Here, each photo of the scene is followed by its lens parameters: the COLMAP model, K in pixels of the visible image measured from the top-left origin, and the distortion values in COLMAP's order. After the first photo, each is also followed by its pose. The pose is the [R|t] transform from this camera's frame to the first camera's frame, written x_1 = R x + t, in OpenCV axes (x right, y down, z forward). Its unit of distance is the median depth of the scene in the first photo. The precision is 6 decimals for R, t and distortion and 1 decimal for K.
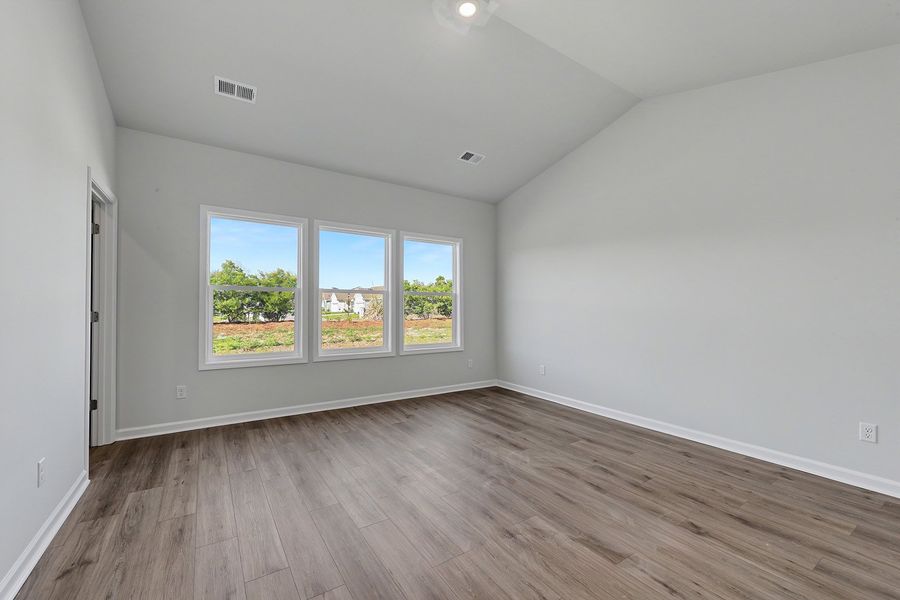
lens RADIAL K [[363.2, 0, 450.5], [0, 363.2, 305.6], [0, 0, 1]] dist [0.000784, 0.000101]
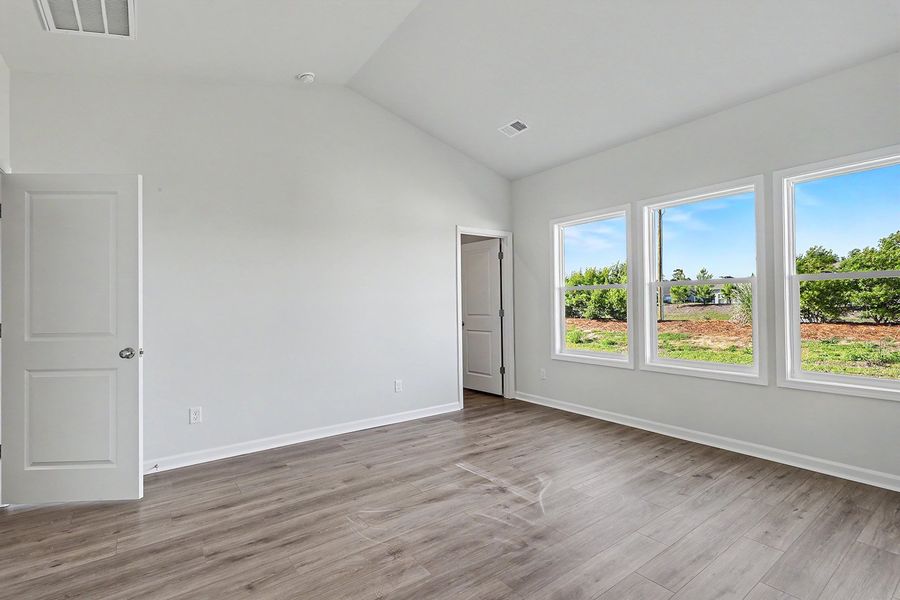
lens RADIAL K [[417.5, 0, 450.0], [0, 417.5, 300.0], [0, 0, 1]] dist [0.001812, 0.000211]
pose [[0.060339, -0.017763, -0.998020, 0.665205], [0.018707, 0.999686, -0.016661, -0.000981], [0.998003, -0.017664, 0.060652, 0.574238]]
